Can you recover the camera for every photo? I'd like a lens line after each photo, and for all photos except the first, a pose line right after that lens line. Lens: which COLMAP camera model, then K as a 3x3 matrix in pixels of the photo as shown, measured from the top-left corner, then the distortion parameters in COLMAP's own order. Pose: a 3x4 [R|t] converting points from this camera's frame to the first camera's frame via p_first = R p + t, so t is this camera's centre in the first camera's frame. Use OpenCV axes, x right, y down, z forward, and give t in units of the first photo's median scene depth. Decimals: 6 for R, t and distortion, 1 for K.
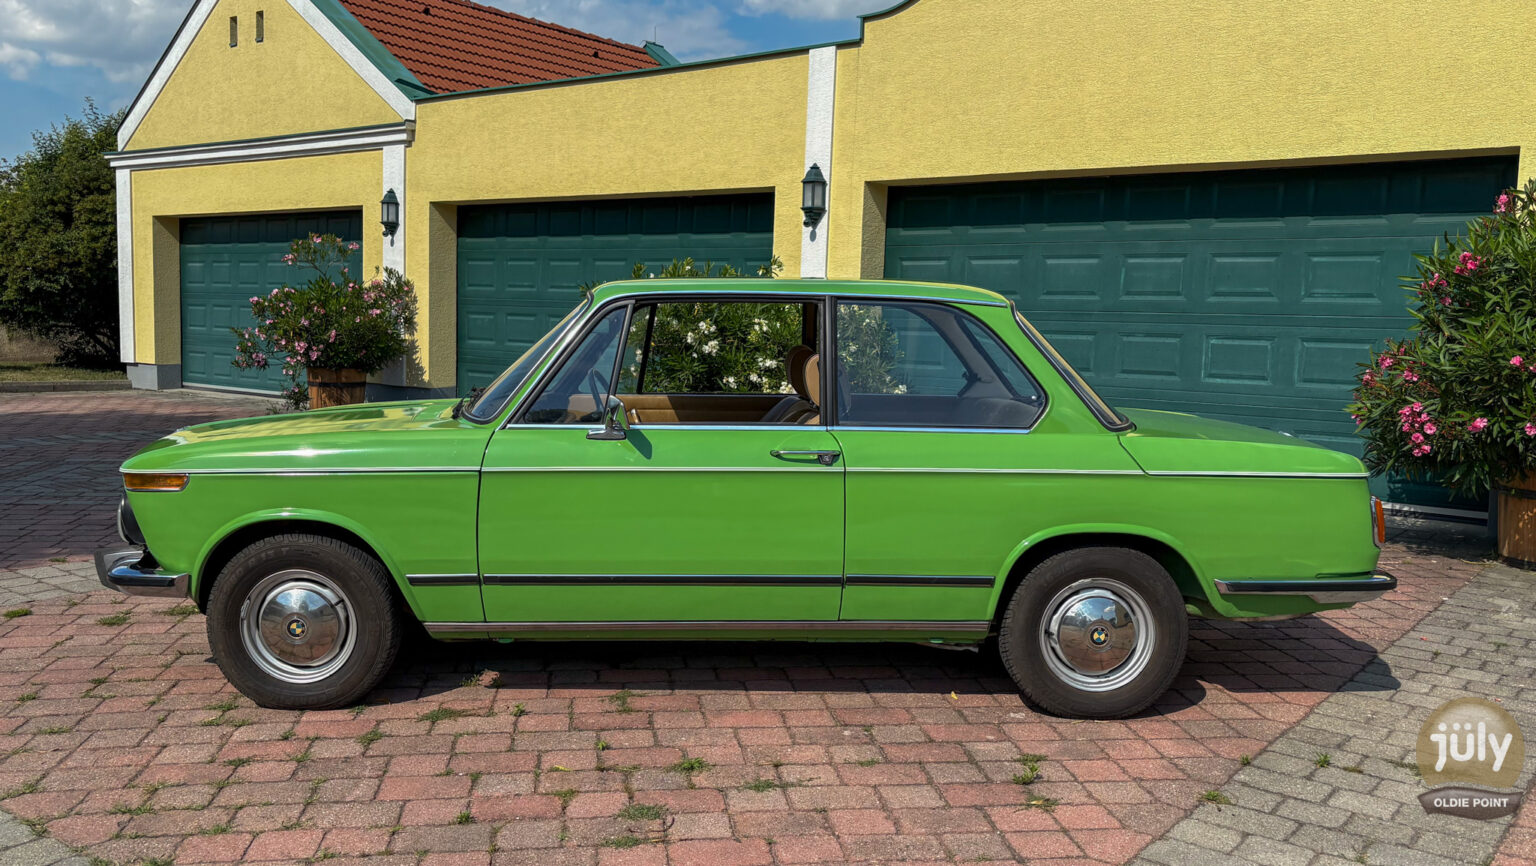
lens RADIAL K [[1288.1, 0, 758.2], [0, 1288.1, 474.3], [0, 0, 1]] dist [0.034169, -0.042800]
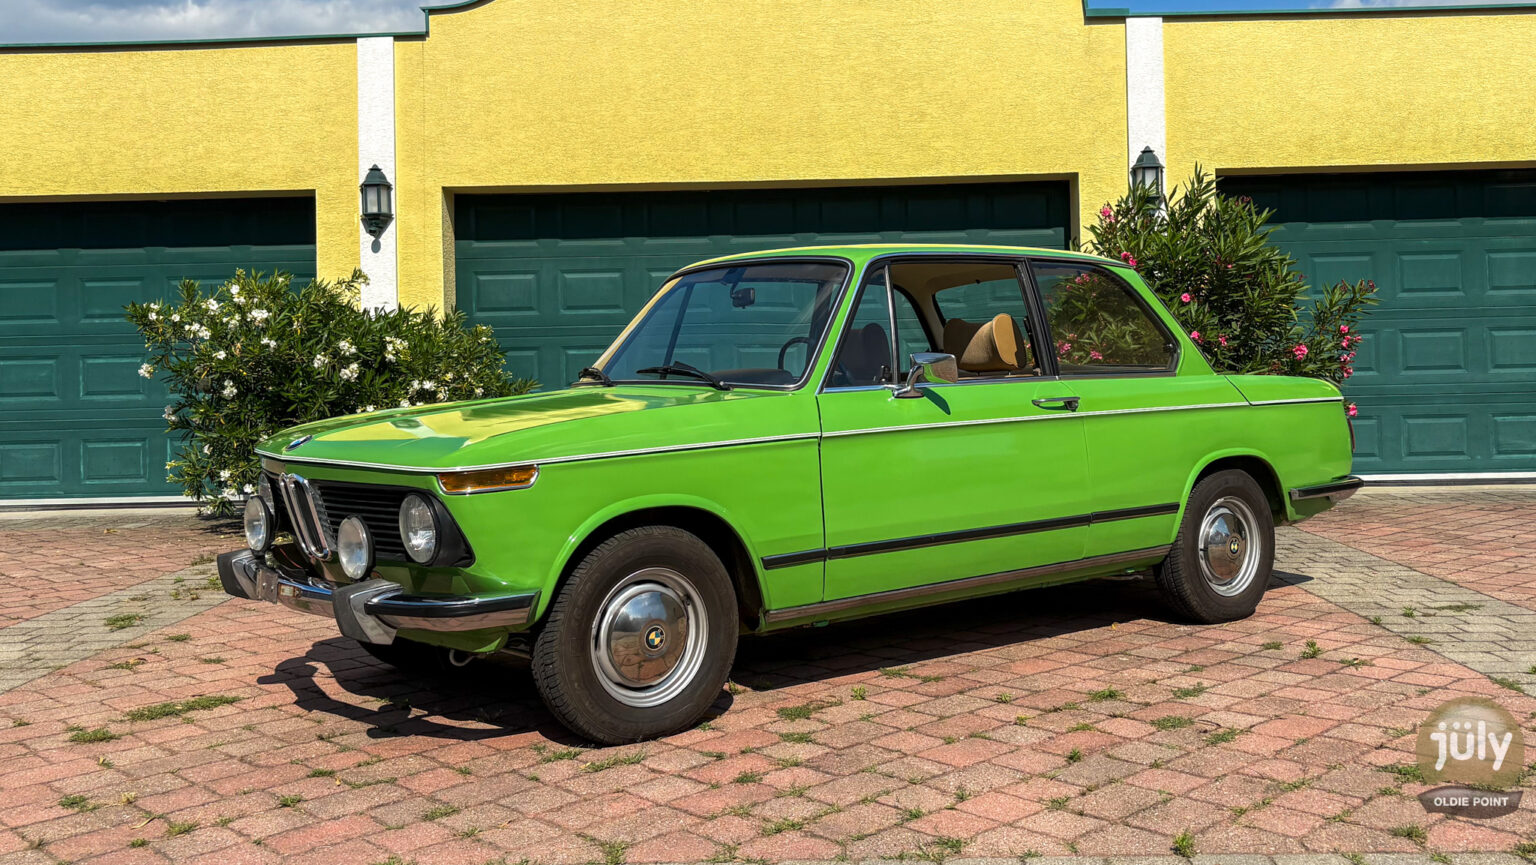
lens RADIAL K [[1453.5, 0, 772.1], [0, 1453.5, 362.2], [0, 0, 1]] dist [0.037148, 0.000000]
pose [[0.798420, -0.040685, 0.600725, -0.380443], [0.114352, 0.989802, -0.084948, 0.004931], [-0.591143, 0.136518, 0.794930, 0.088643]]
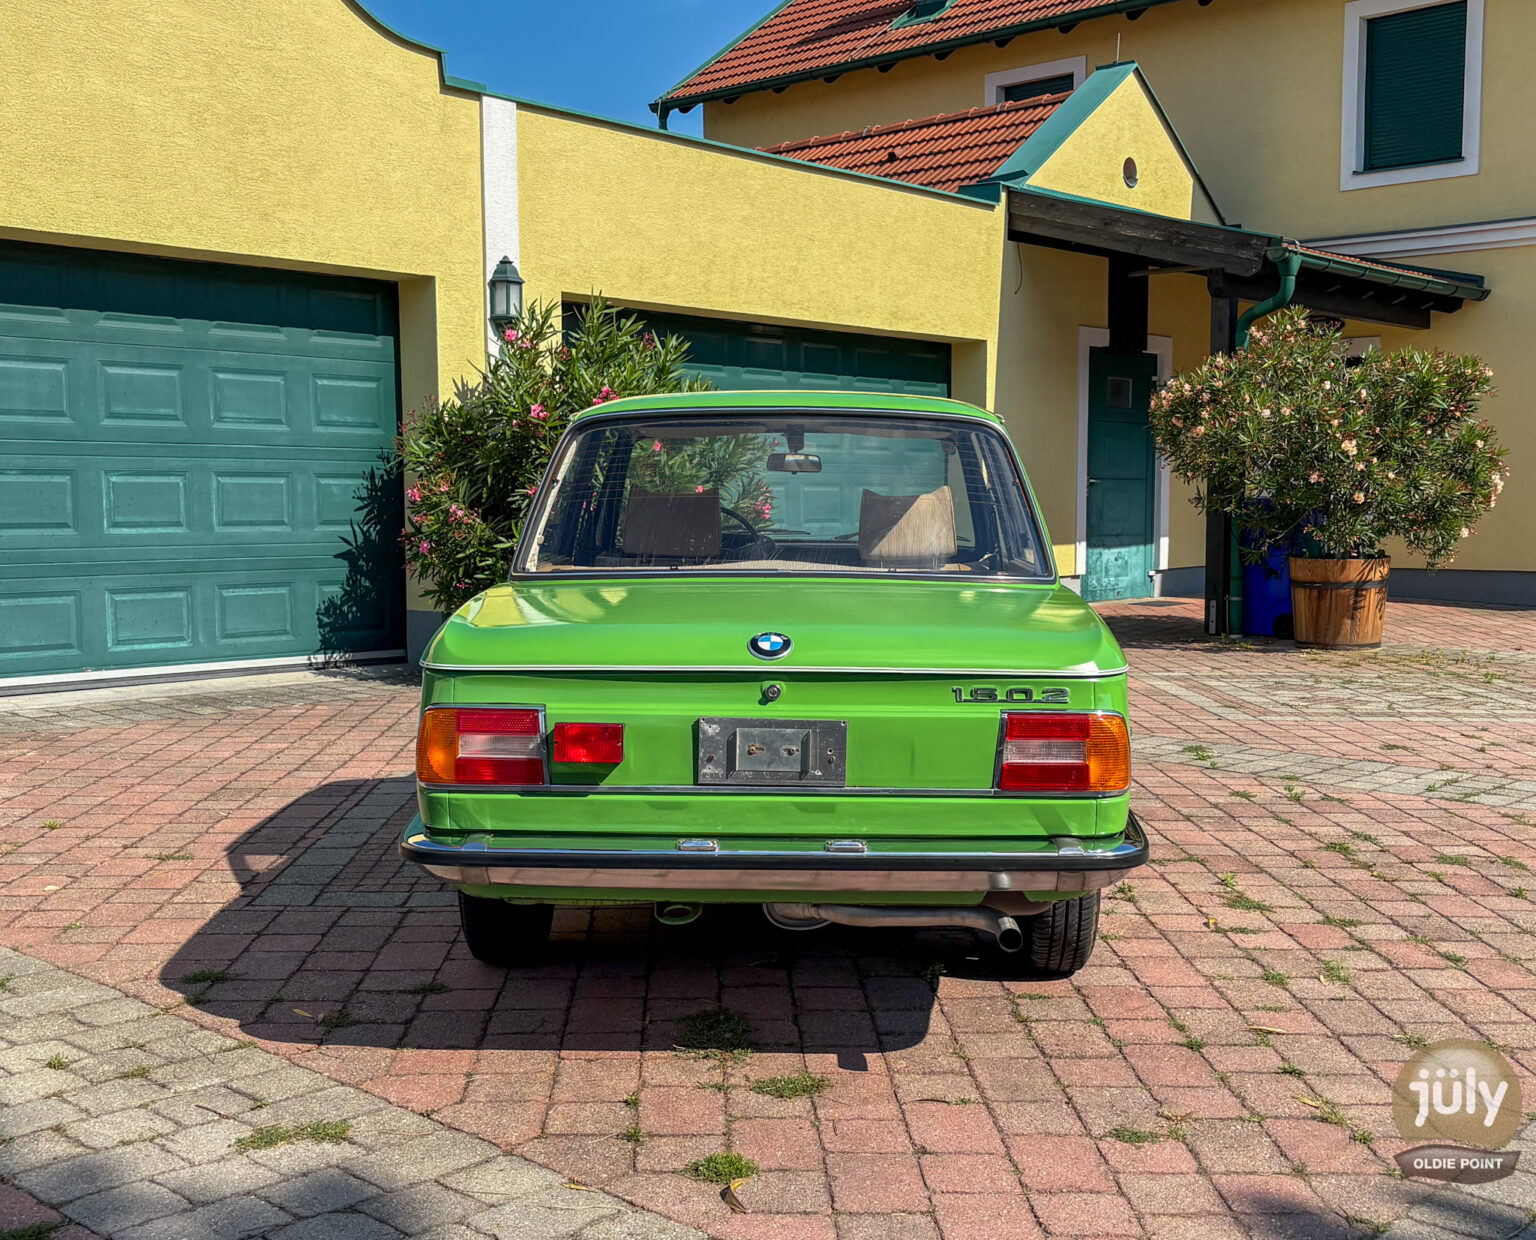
lens RADIAL K [[1771.2, 0, 793.9], [0, 1771.2, 668.7], [0, 0, 1]] dist [0.012931, 0.000000]
pose [[0.073386, -0.124131, 0.989548, -0.632323], [0.117646, 0.986373, 0.115008, -0.064427], [-0.990340, 0.107976, 0.086990, 0.519198]]
